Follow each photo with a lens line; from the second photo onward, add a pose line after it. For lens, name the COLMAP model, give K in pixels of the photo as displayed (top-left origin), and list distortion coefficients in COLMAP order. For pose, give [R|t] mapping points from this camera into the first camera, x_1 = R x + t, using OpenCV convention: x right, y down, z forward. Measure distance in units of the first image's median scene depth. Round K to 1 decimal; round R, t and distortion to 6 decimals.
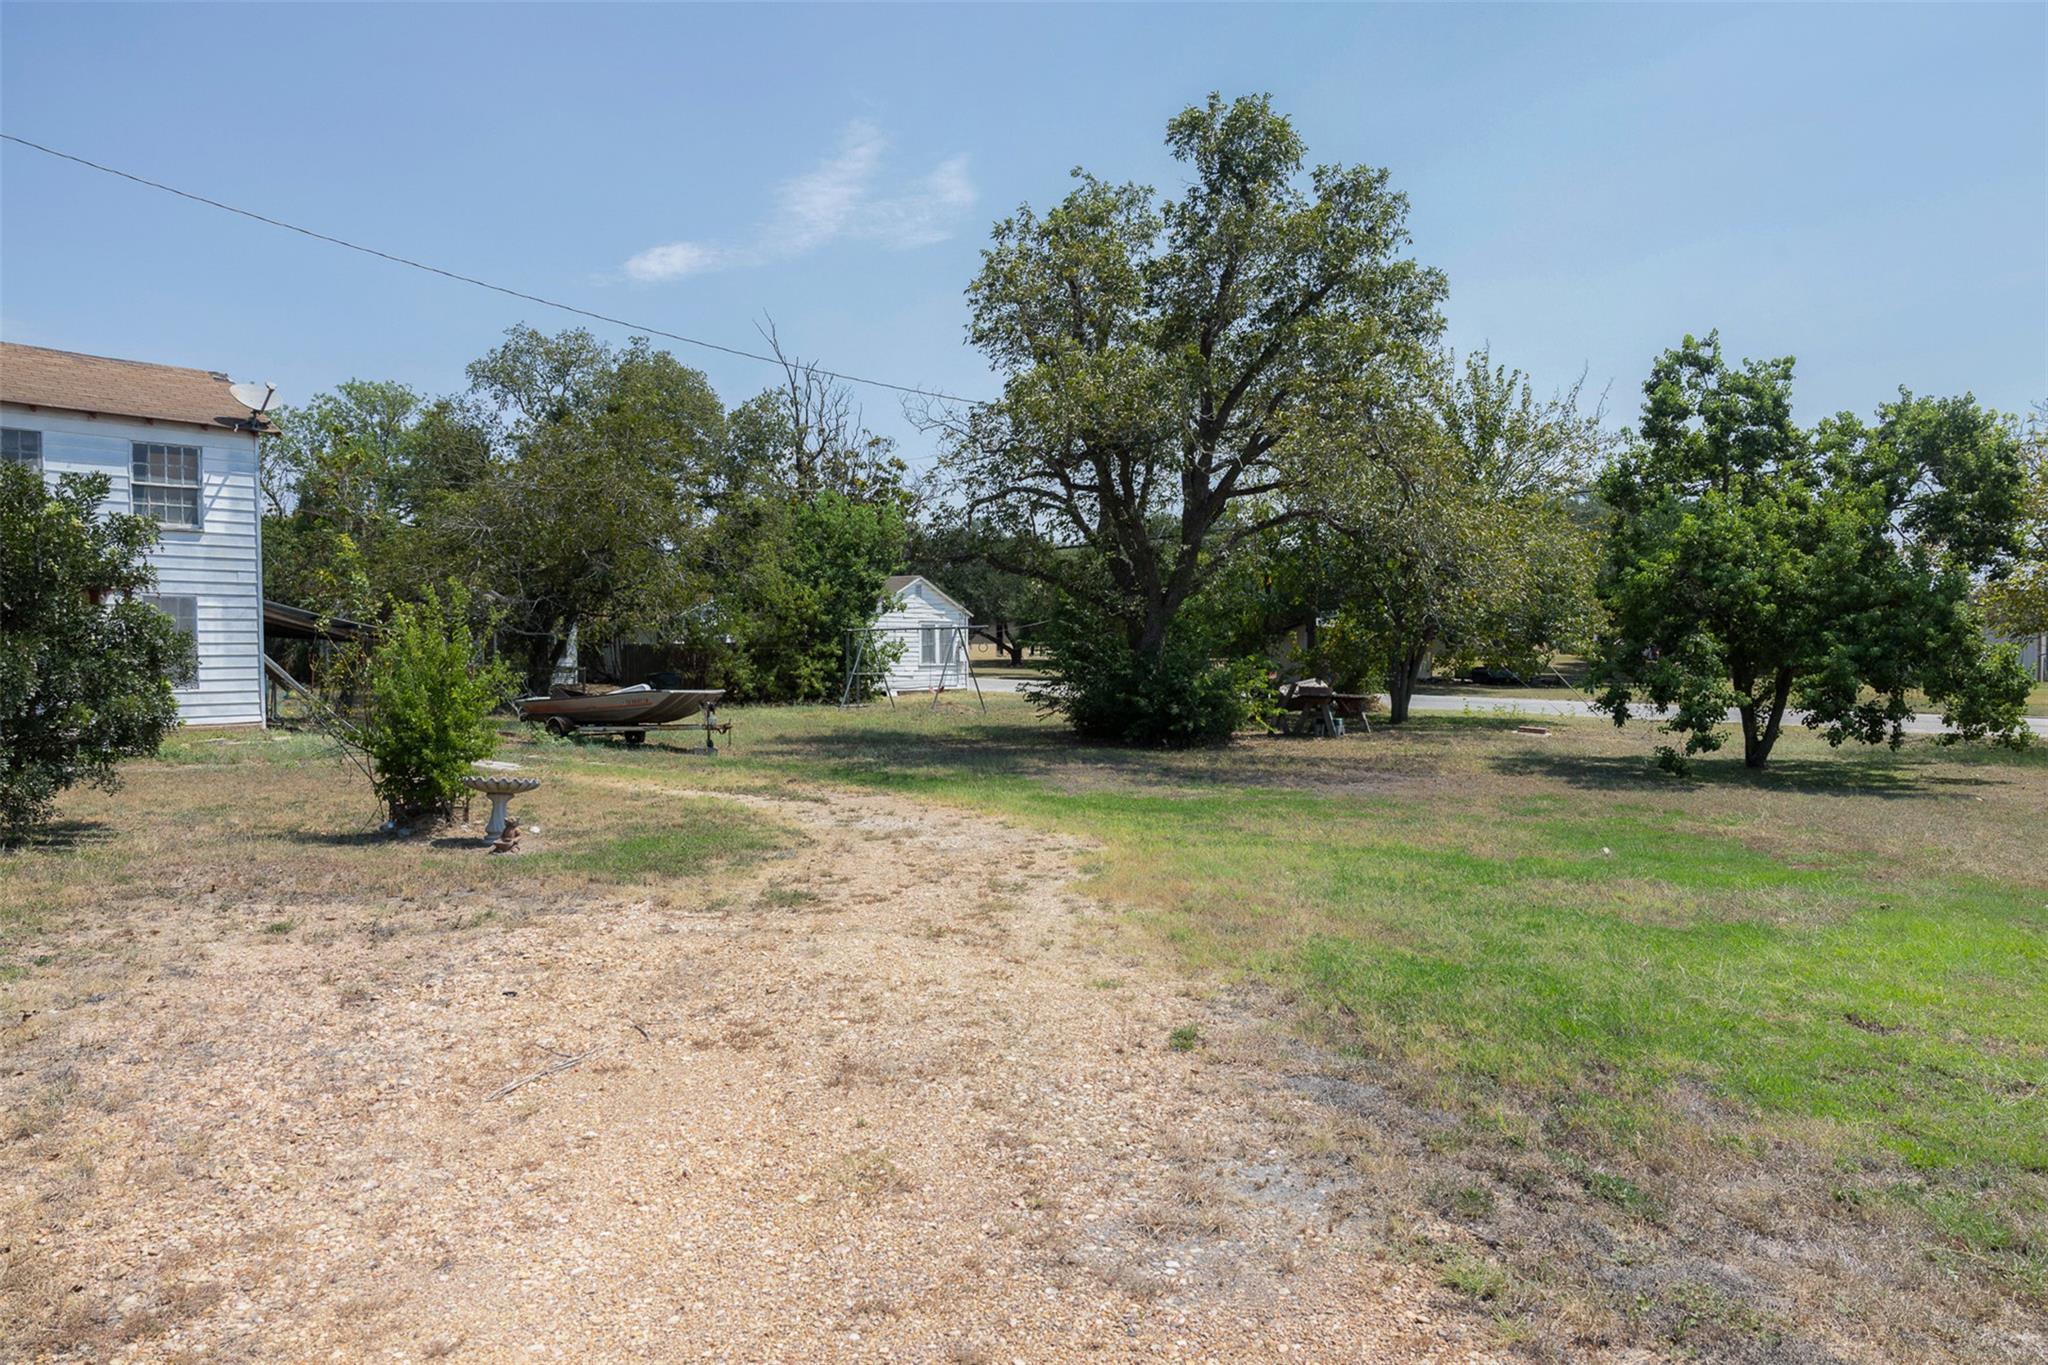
lens RADIAL K [[1356.9, 0, 1020.7], [0, 1356.9, 680.2], [0, 0, 1]] dist [0.002410, -0.001030]
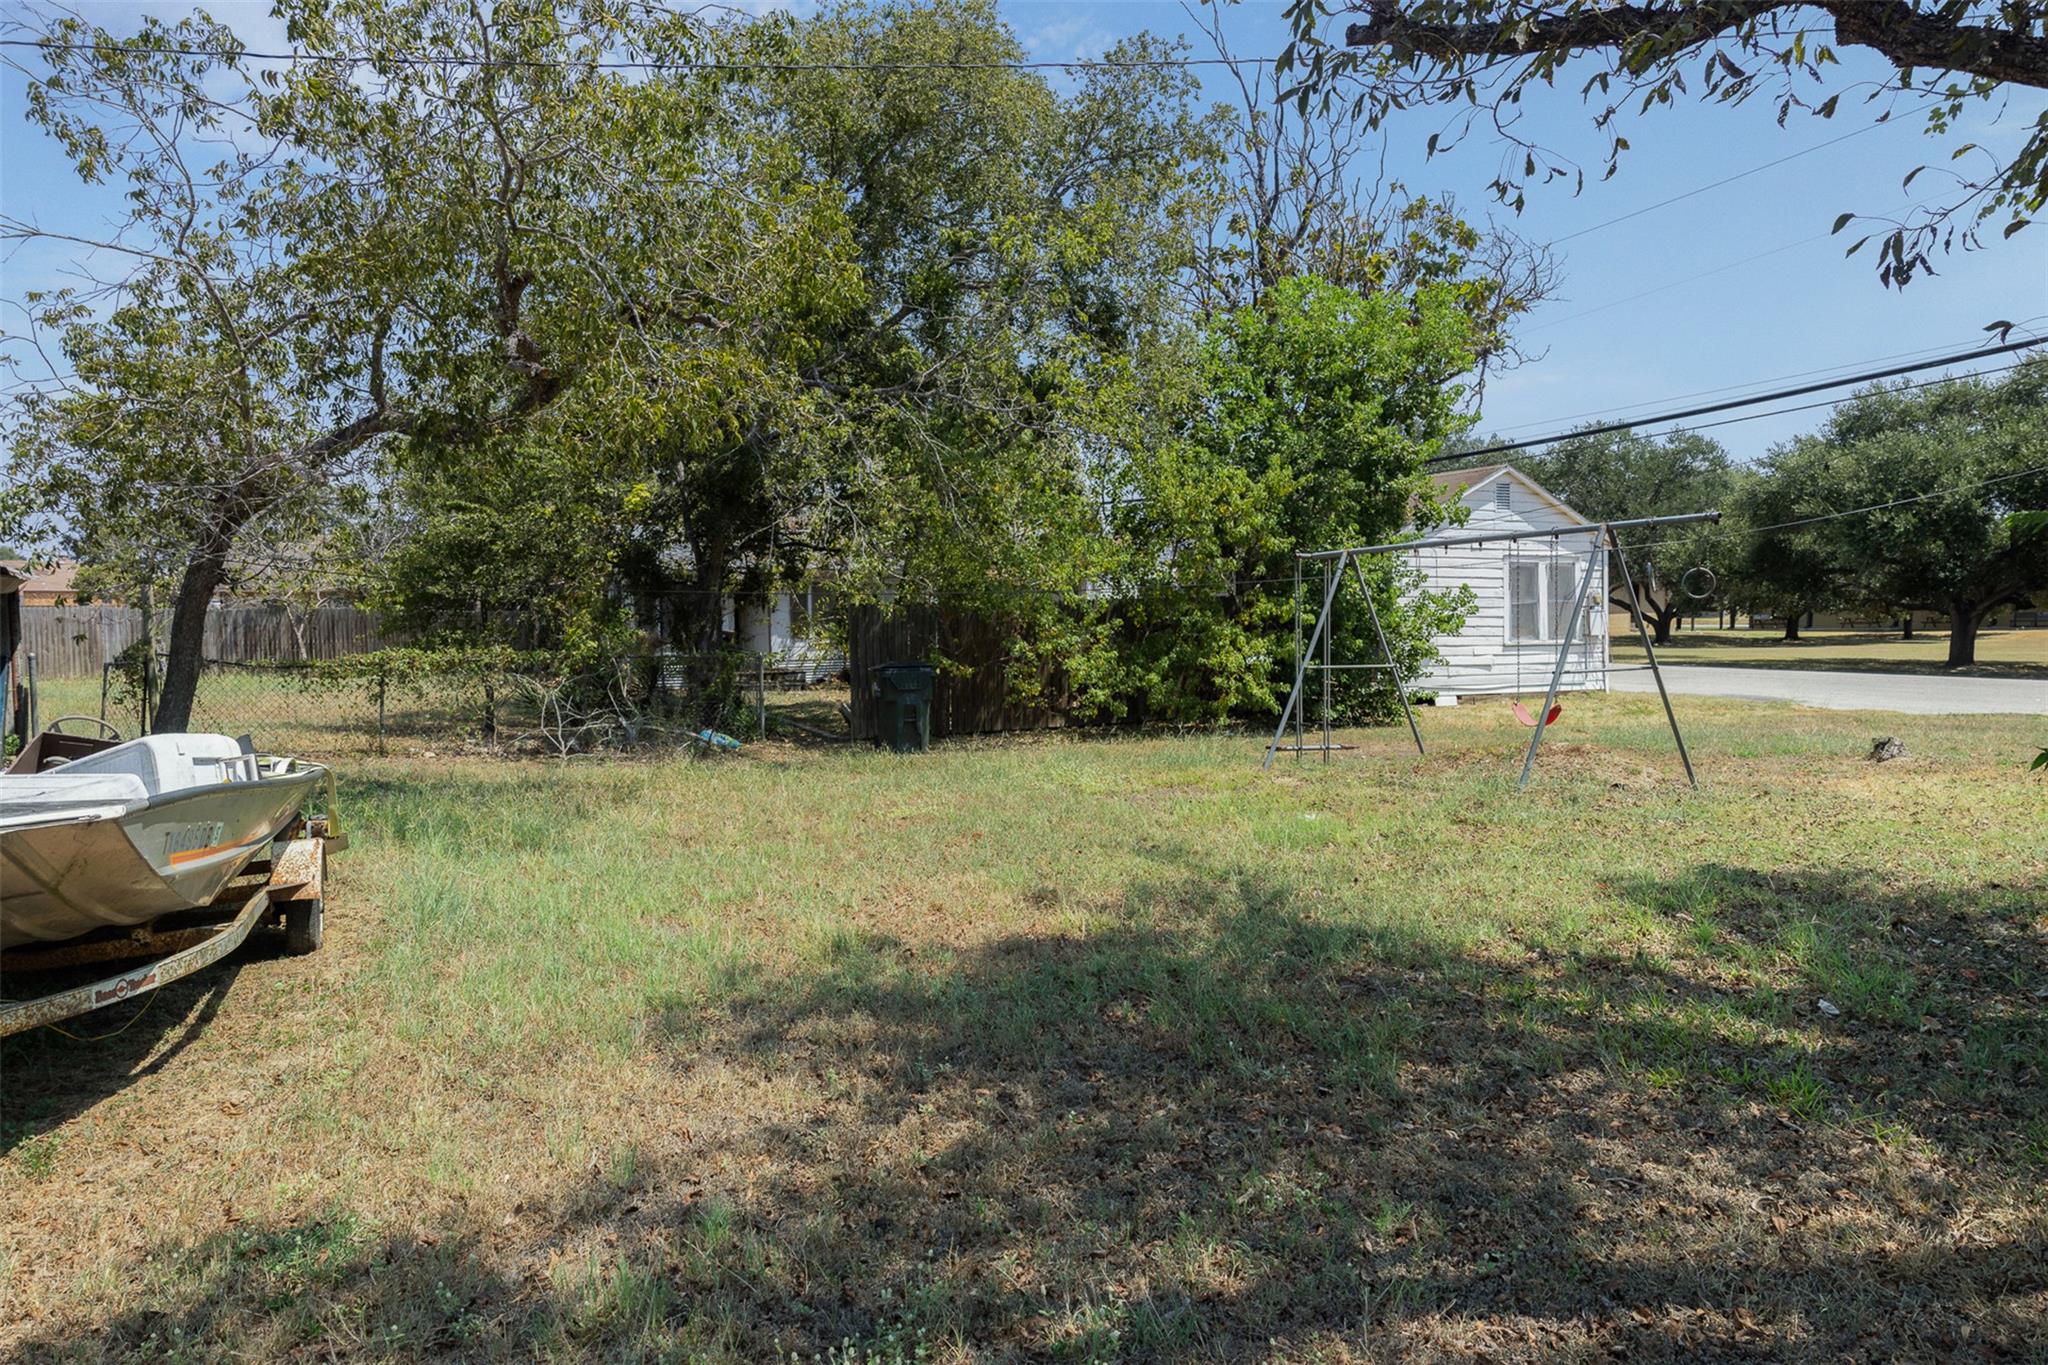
lens RADIAL K [[1356.9, 0, 1008.4], [0, 1356.9, 685.8], [0, 0, 1]] dist [0.002410, -0.001030]
pose [[0.910721, 0.011071, -0.412874, -0.040395], [-0.003091, 0.999795, 0.019991, -0.006884], [0.413011, -0.016930, 0.910569, 0.559553]]
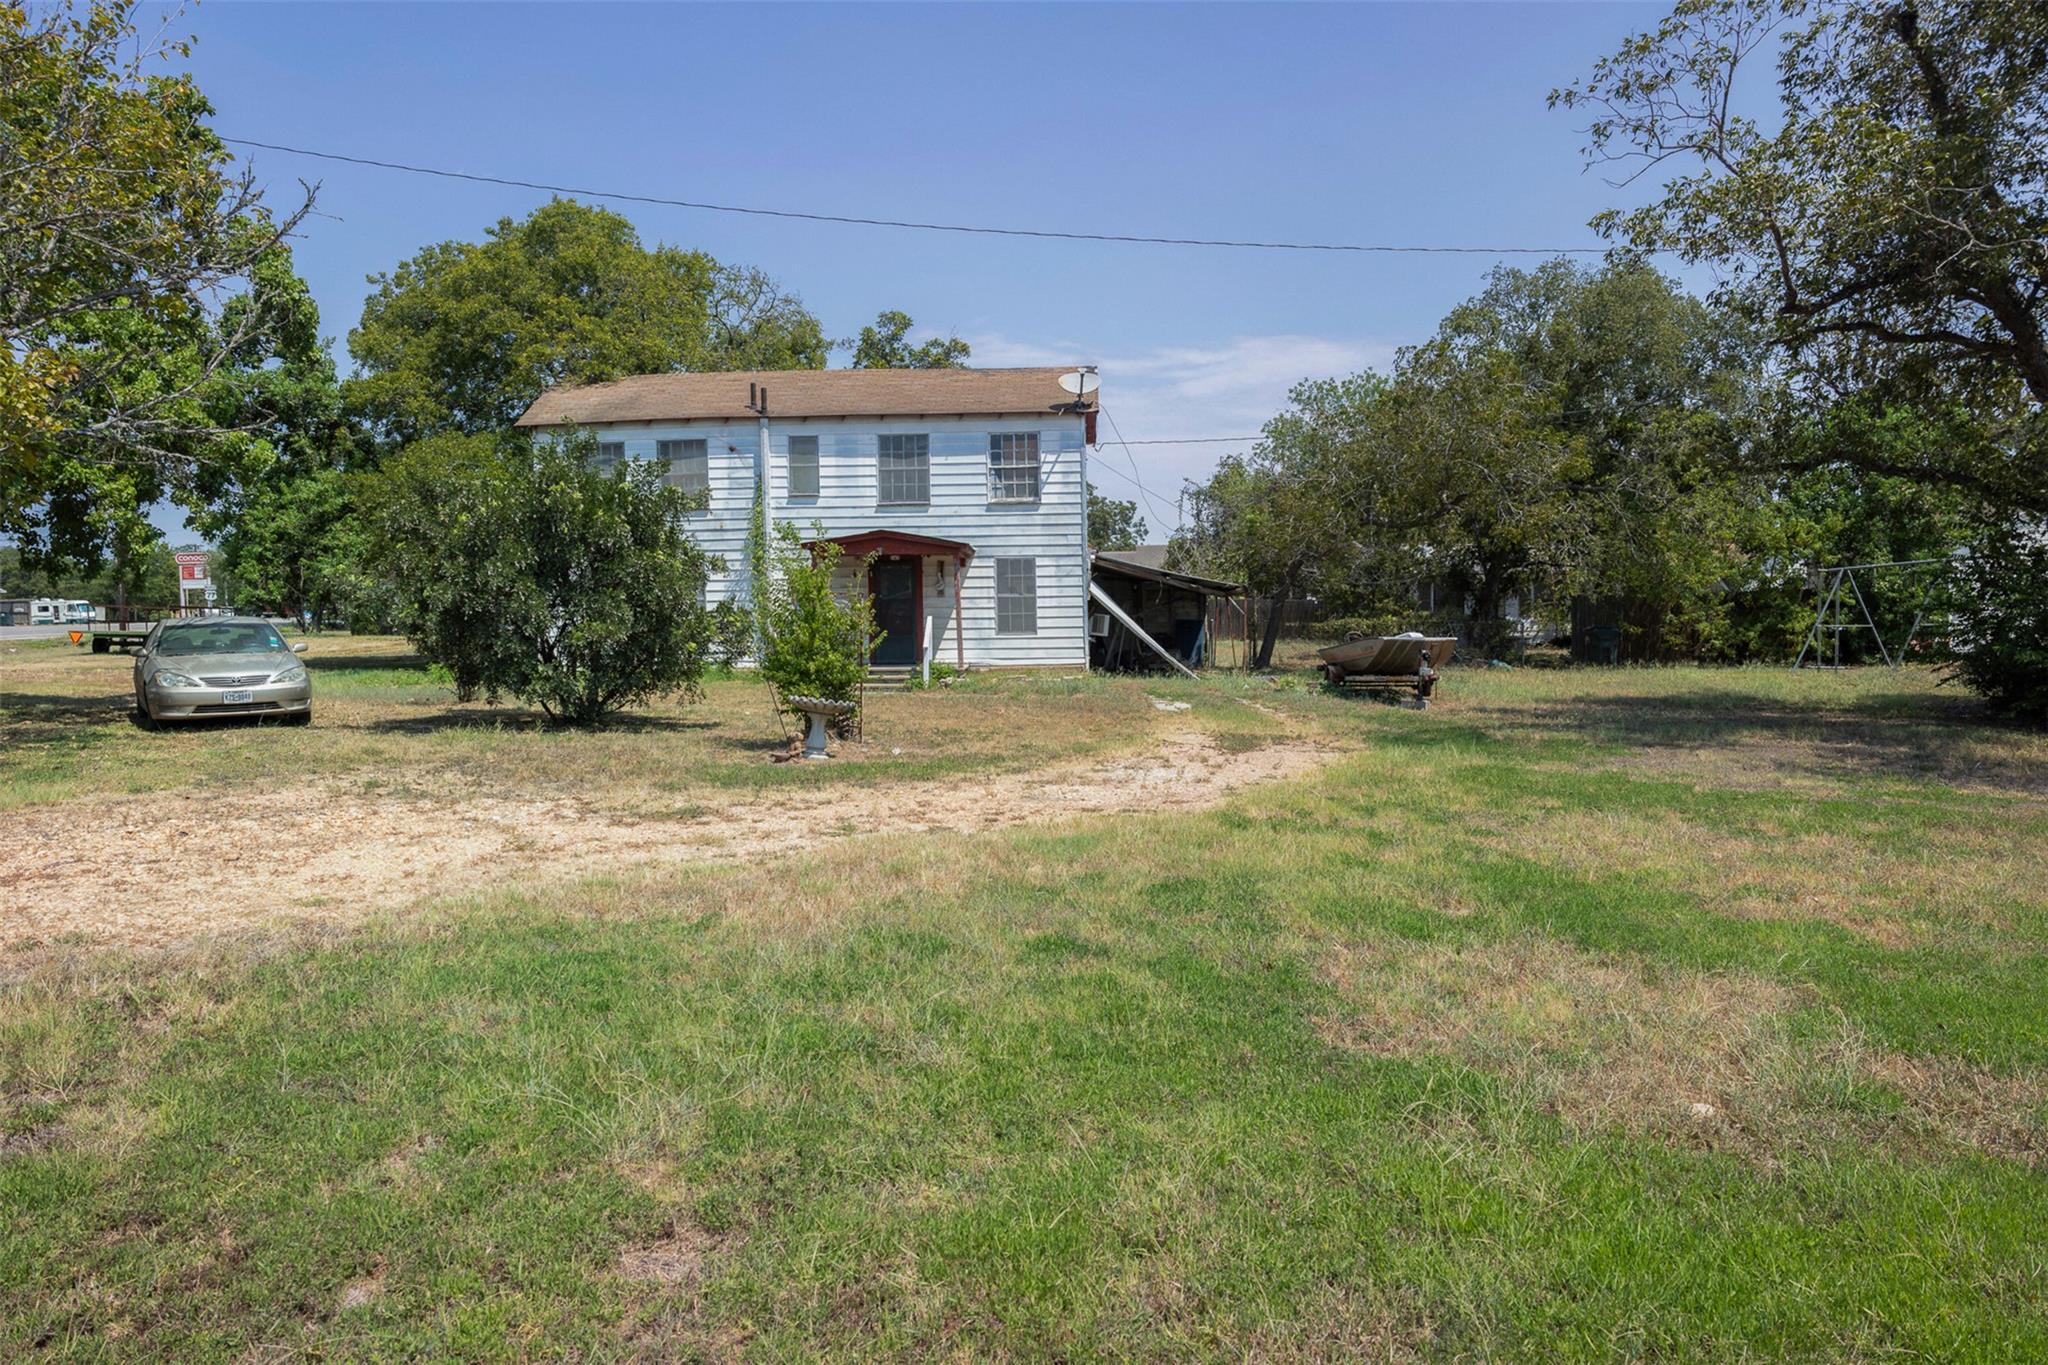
lens RADIAL K [[1356.9, 0, 1040.8], [0, 1356.9, 671.1], [0, 0, 1]] dist [0.002410, -0.001030]
pose [[0.628495, 0.019294, -0.777574, 0.184912], [-0.007590, 0.999797, 0.018673, 0.009099], [0.777777, -0.005834, 0.628514, 0.142214]]
